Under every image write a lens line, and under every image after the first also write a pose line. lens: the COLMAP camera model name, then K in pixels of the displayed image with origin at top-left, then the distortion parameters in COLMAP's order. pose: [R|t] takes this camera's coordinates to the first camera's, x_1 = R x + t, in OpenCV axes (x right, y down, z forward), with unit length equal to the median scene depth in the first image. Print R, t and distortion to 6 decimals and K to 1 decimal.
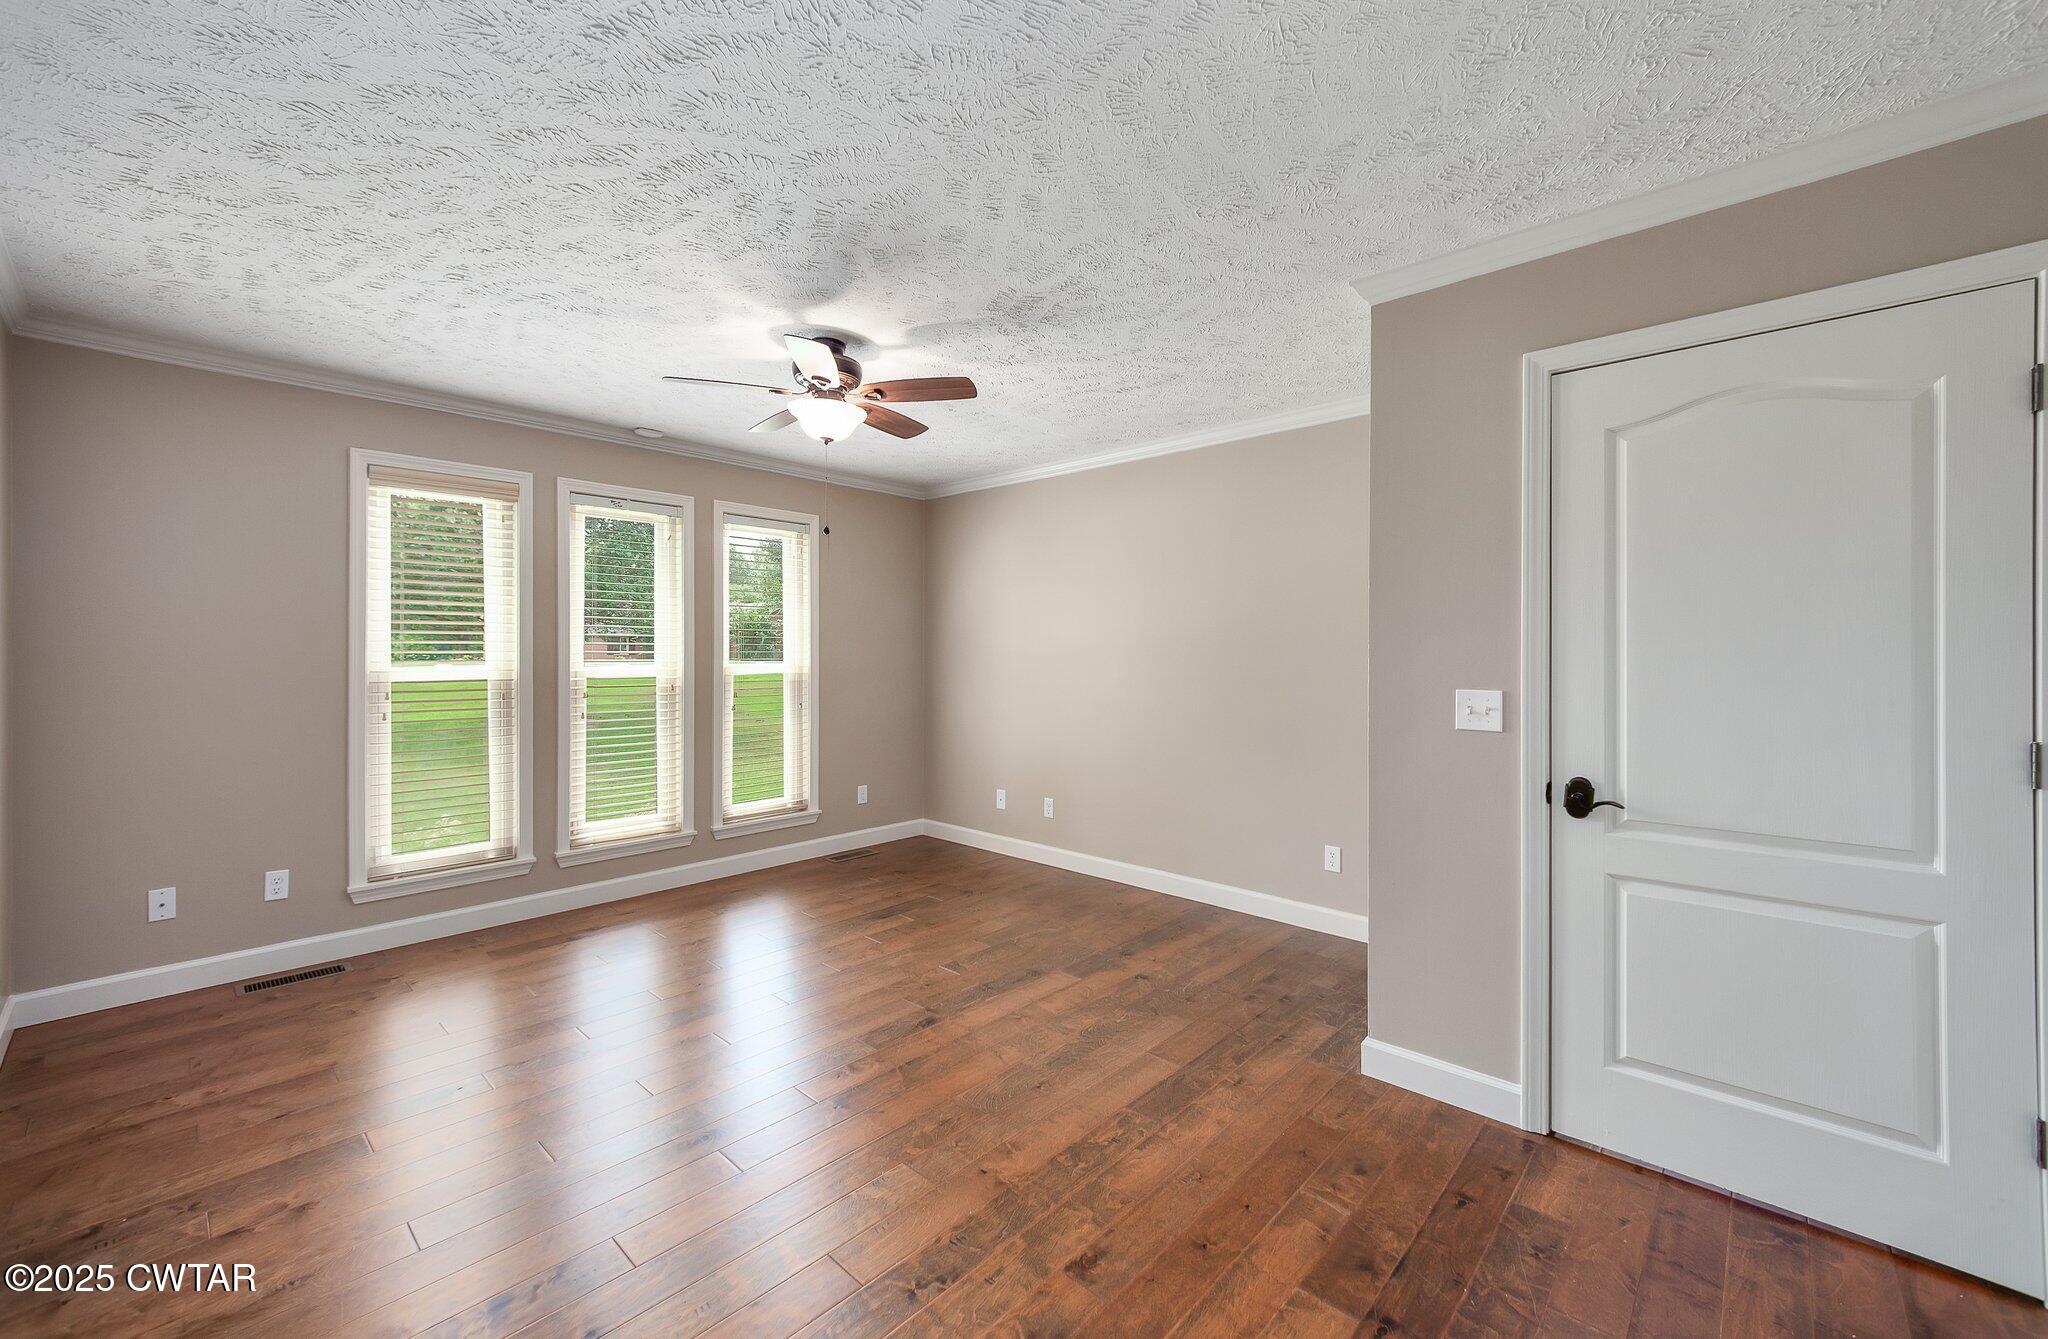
lens RADIAL K [[793.2, 0, 1024.8], [0, 793.2, 659.9], [0, 0, 1]] dist [0.014423, 0.000125]
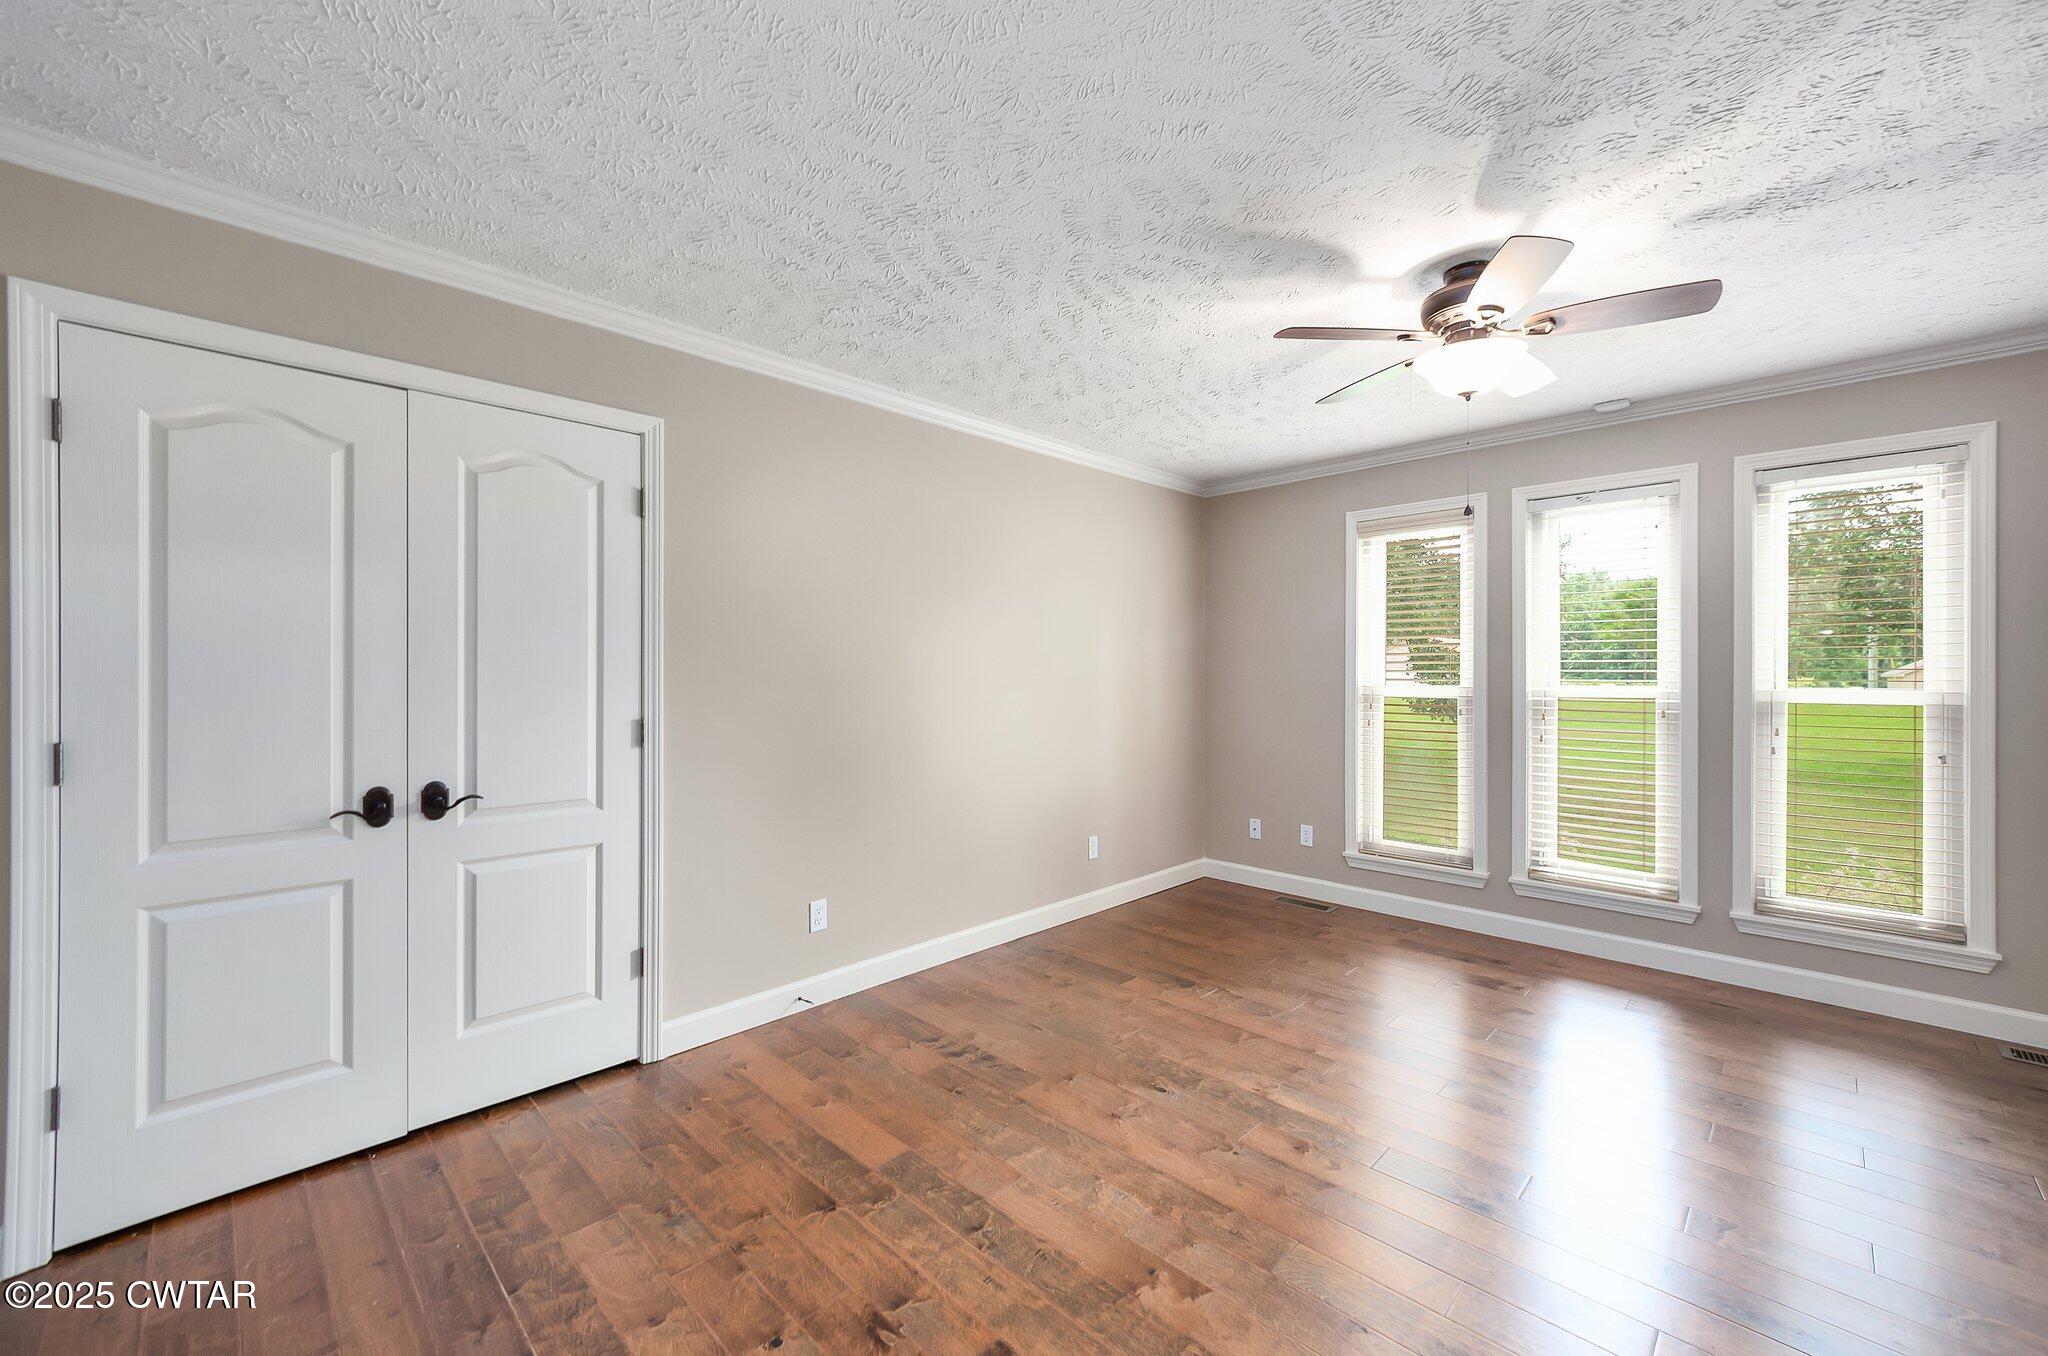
lens RADIAL K [[808.1, 0, 1032.8], [0, 808.1, 672.3], [0, 0, 1]] dist [0.012343, -0.009855]
pose [[-0.004533, -0.001733, -0.999988, 0.405341], [-0.007572, 0.999970, -0.001699, -0.000267], [0.999961, 0.007565, -0.004546, 0.430007]]
